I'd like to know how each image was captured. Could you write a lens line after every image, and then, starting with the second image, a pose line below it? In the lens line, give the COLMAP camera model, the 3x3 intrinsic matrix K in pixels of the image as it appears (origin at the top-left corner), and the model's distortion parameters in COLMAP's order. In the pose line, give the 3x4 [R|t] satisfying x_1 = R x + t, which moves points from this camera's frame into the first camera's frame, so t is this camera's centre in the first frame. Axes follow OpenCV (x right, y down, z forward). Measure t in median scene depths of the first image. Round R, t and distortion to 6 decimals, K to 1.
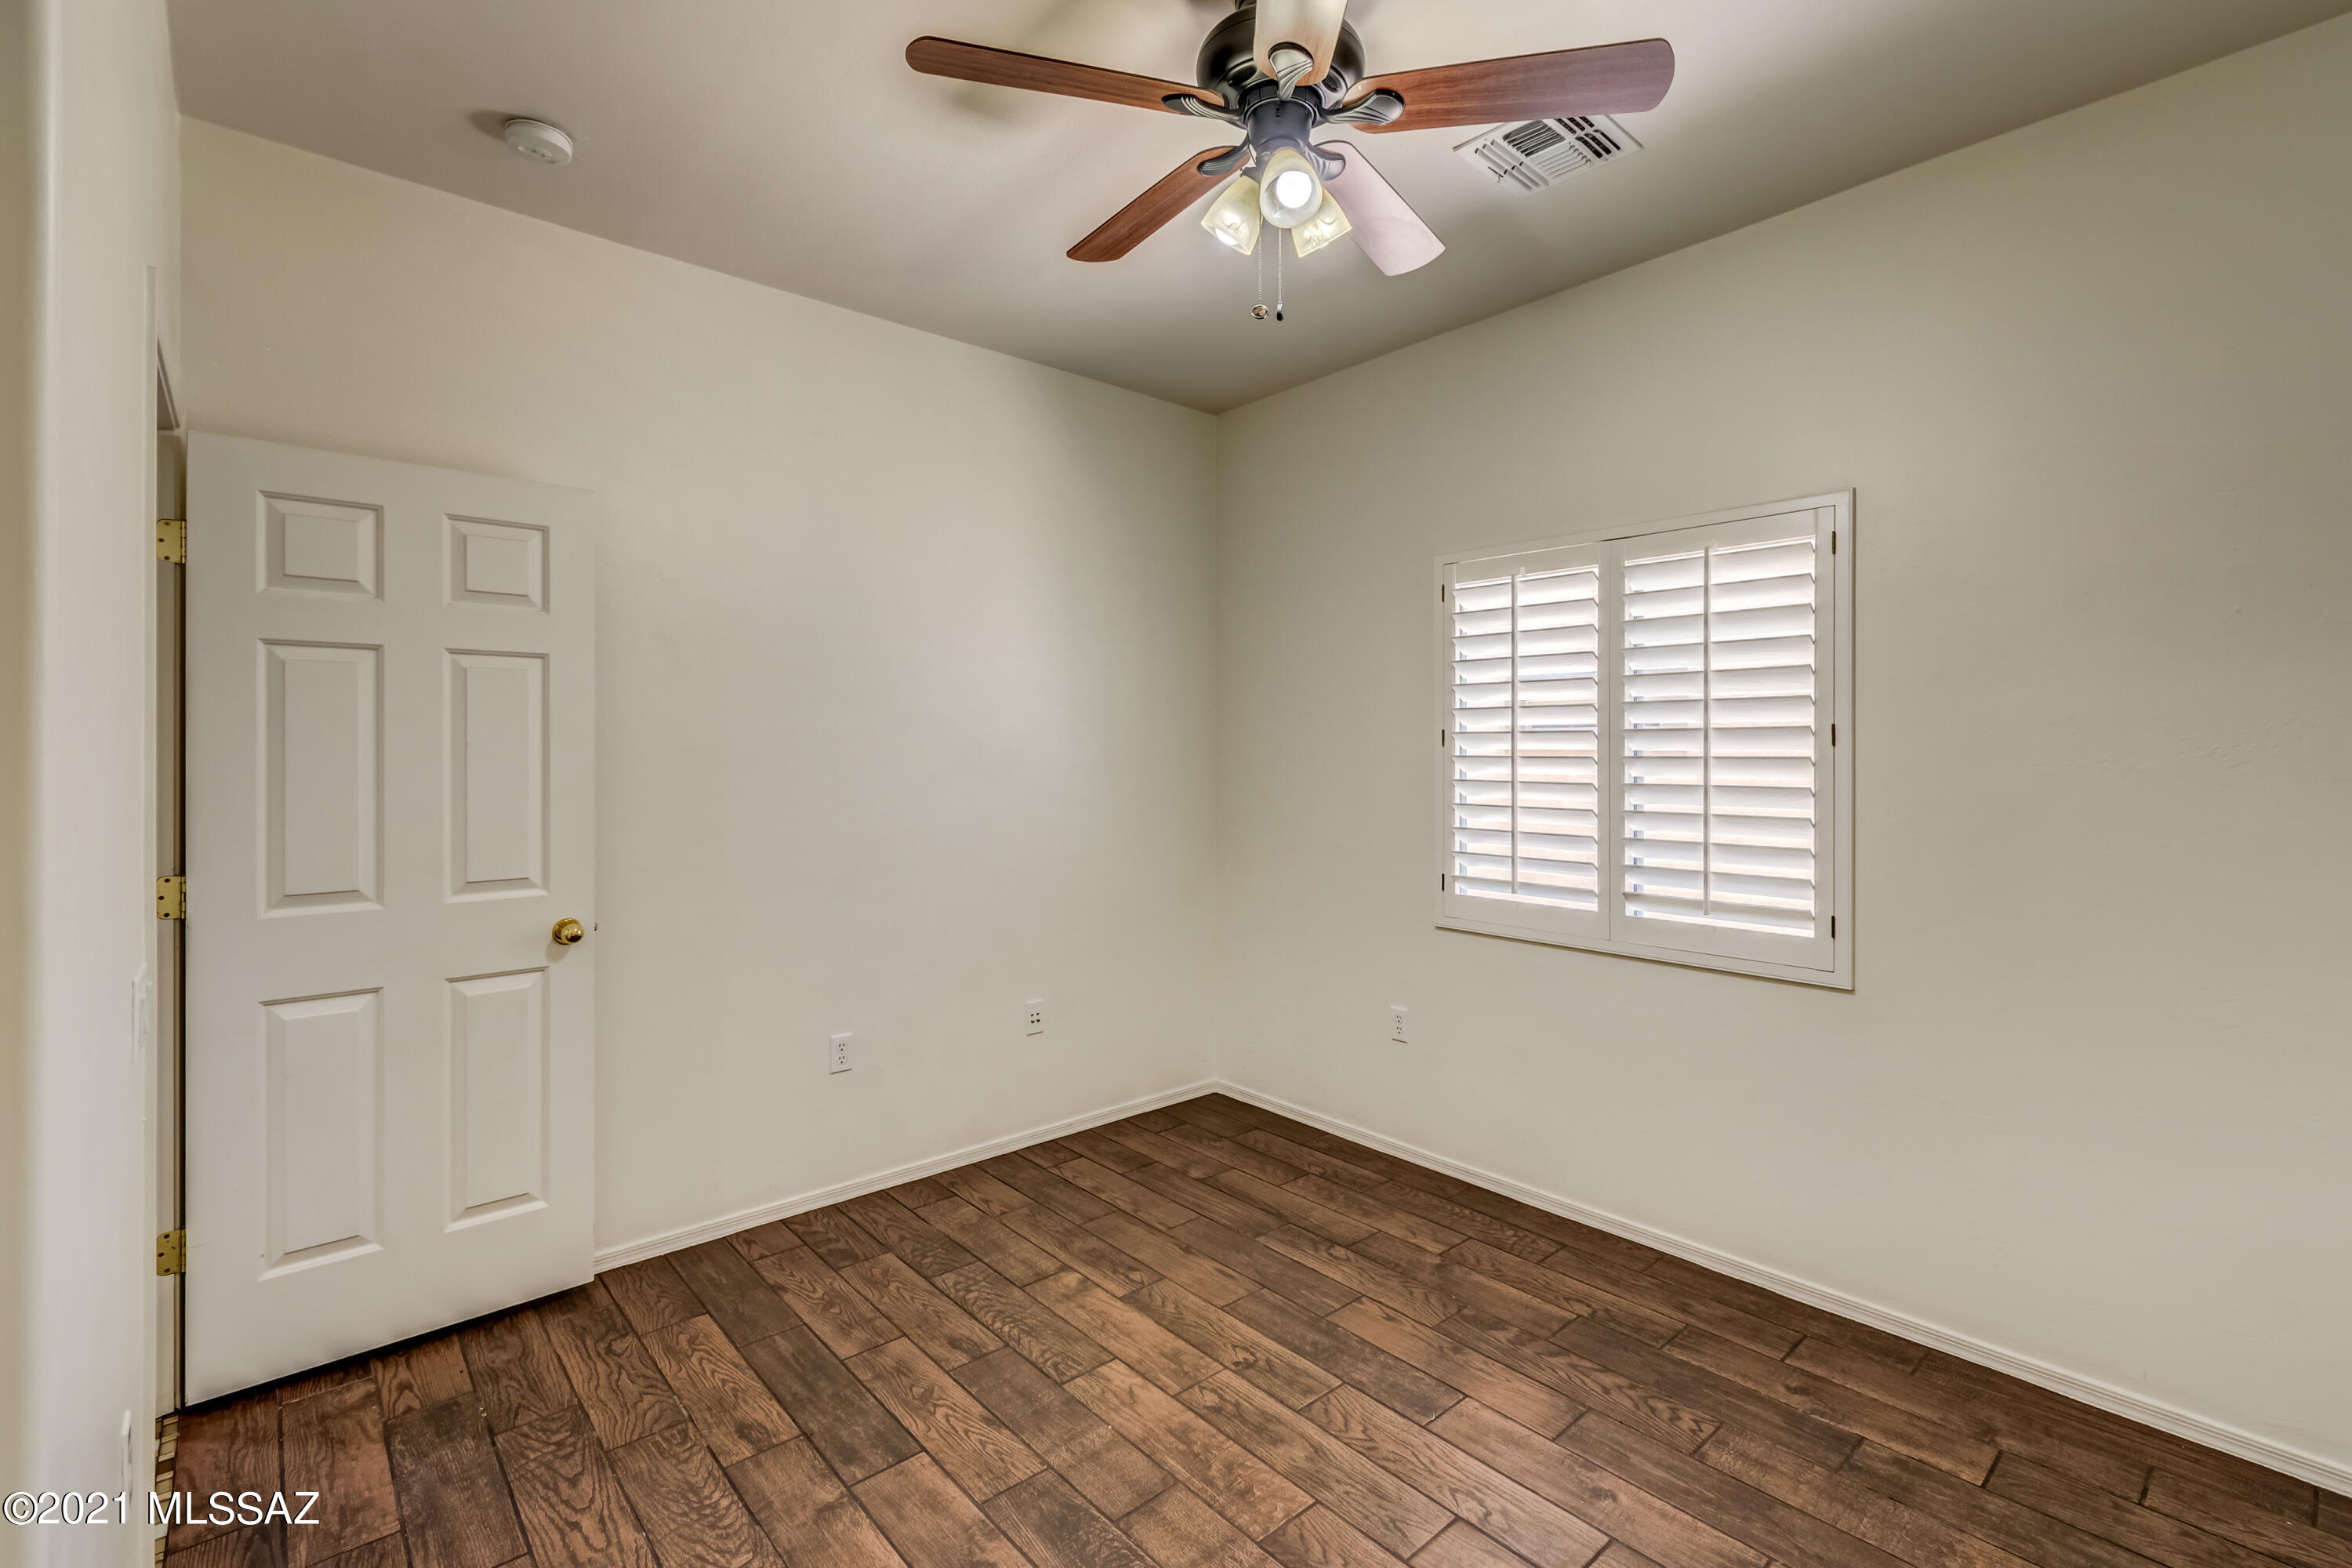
lens RADIAL K [[1056.5, 0, 1183.3], [0, 1056.5, 759.1], [0, 0, 1]] dist [0.000289, -0.000471]
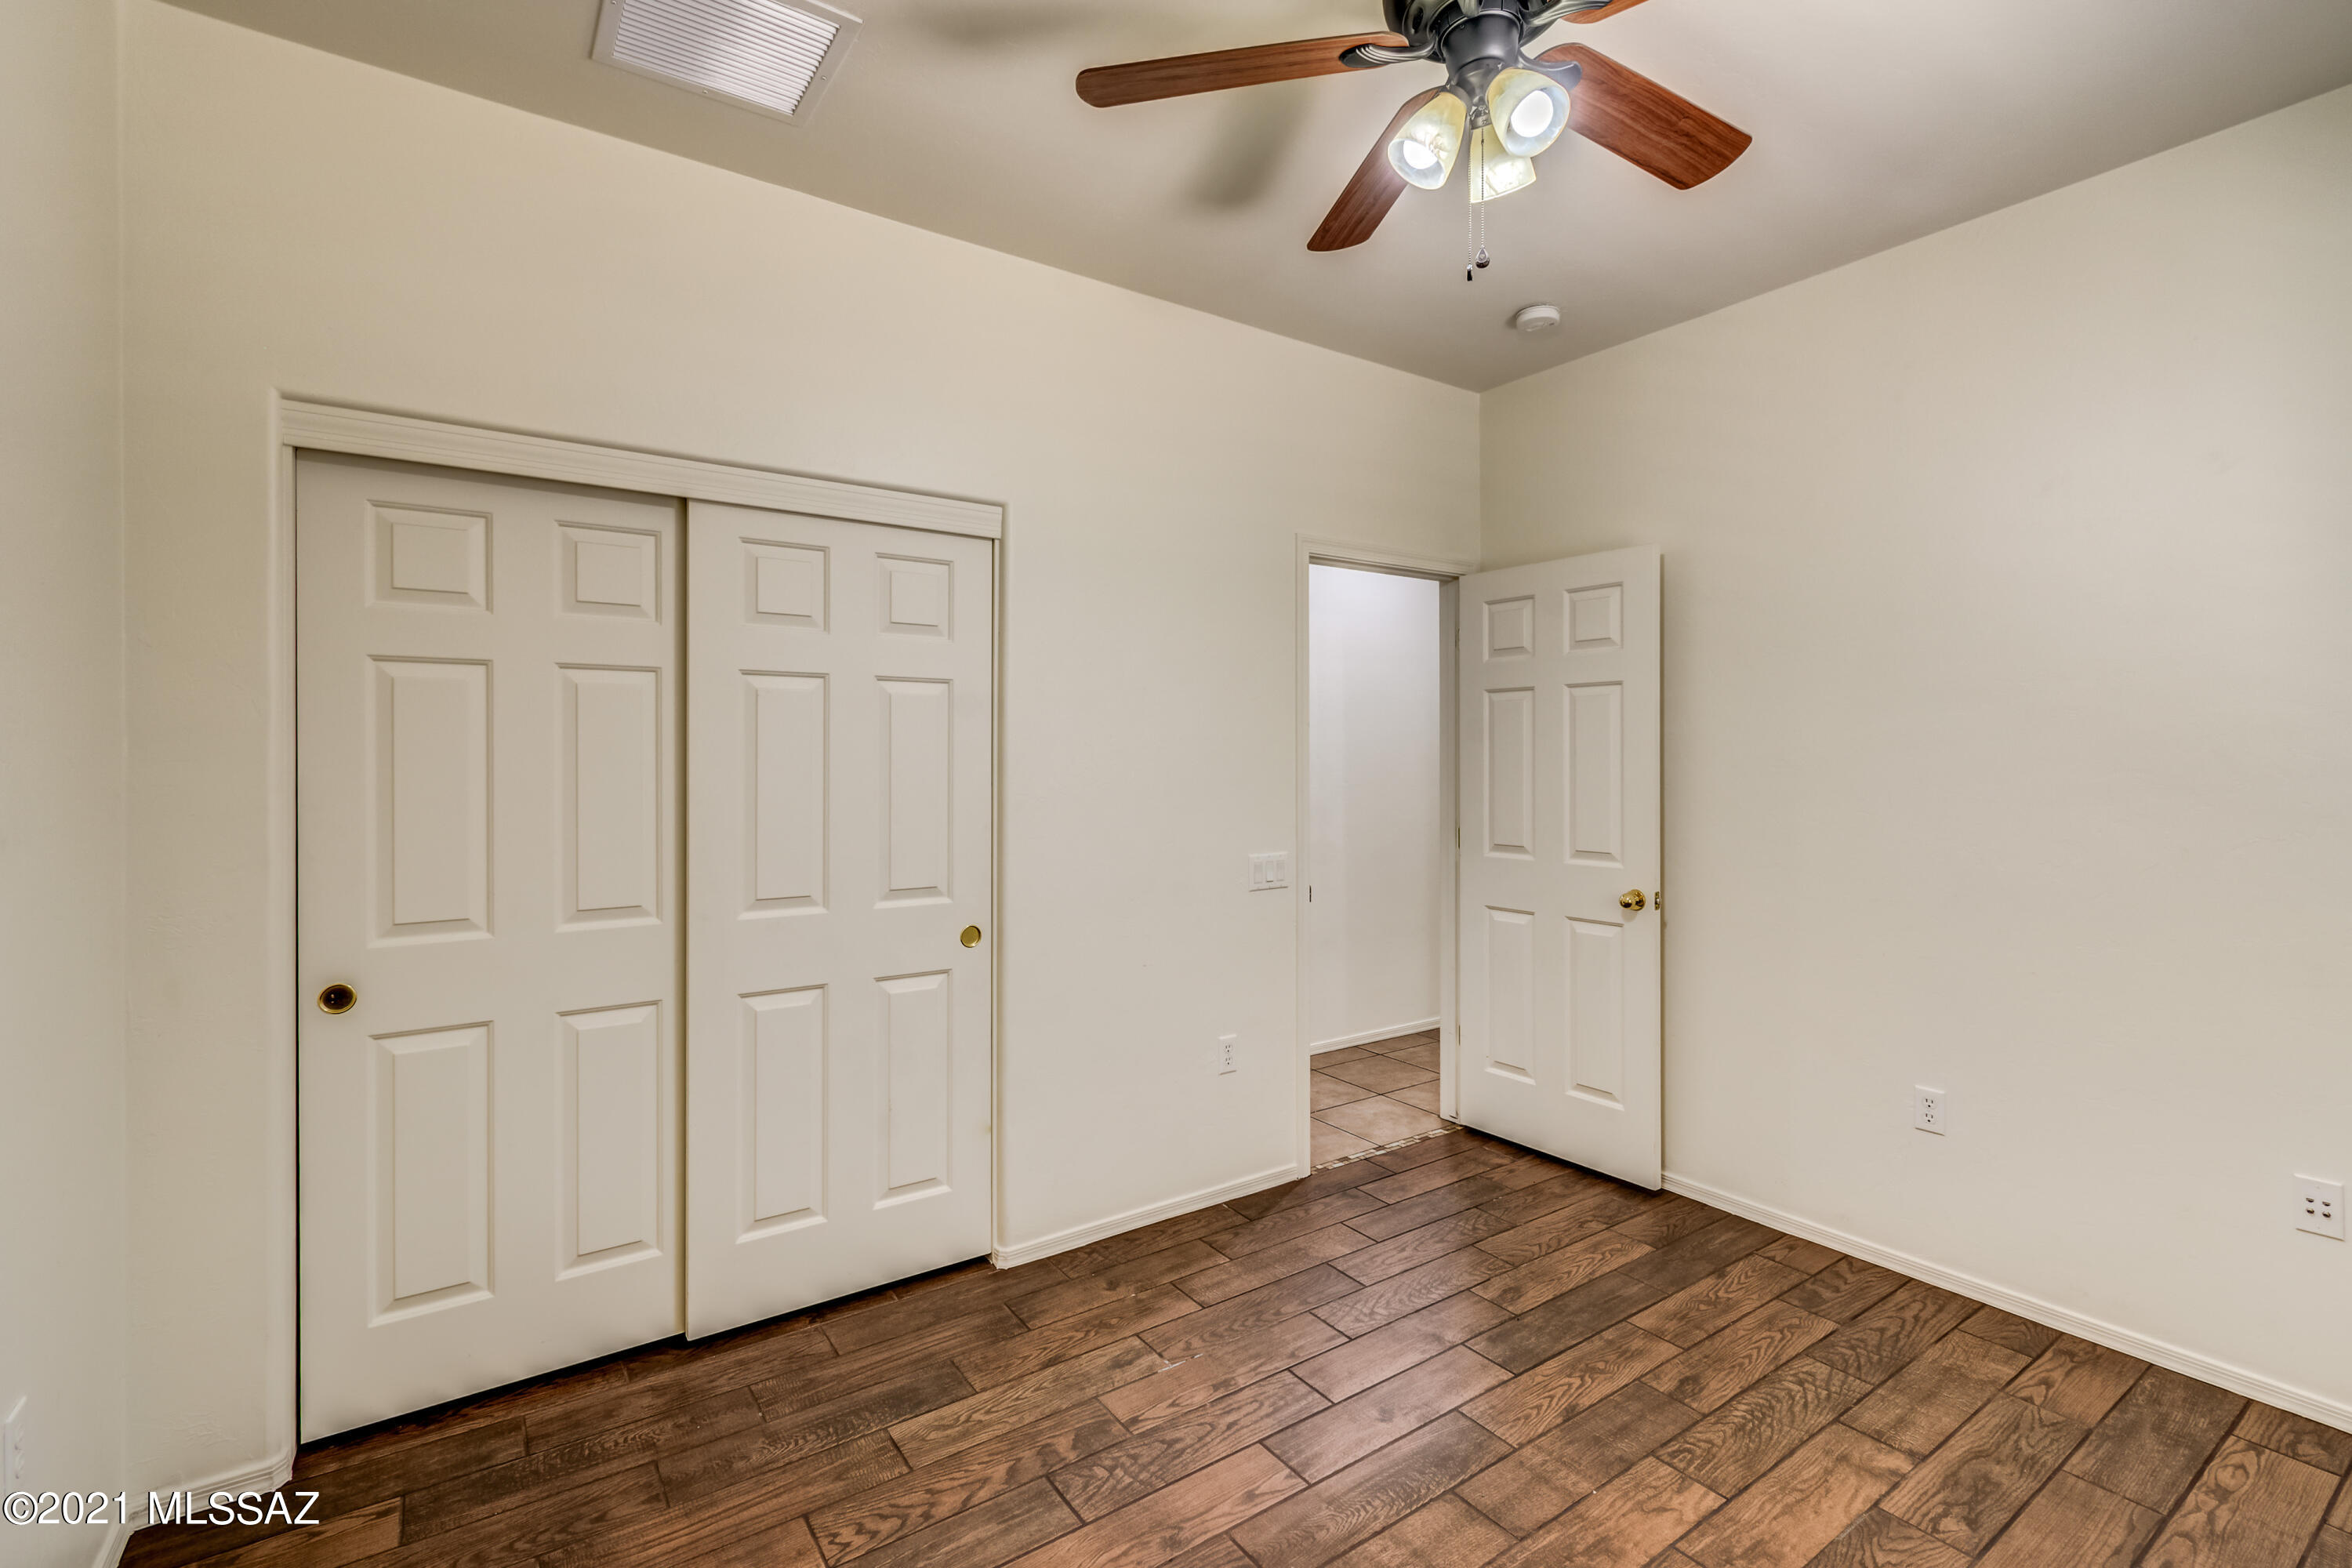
lens RADIAL K [[1040.2, 0, 1192.3], [0, 1040.2, 774.1], [0, 0, 1]] dist [-0.001039, 0.000302]
pose [[-0.112864, 0.015753, -0.993486, 0.745844], [-0.005299, 0.999851, 0.016456, -0.004697], [0.993596, 0.007121, -0.112763, 0.651188]]
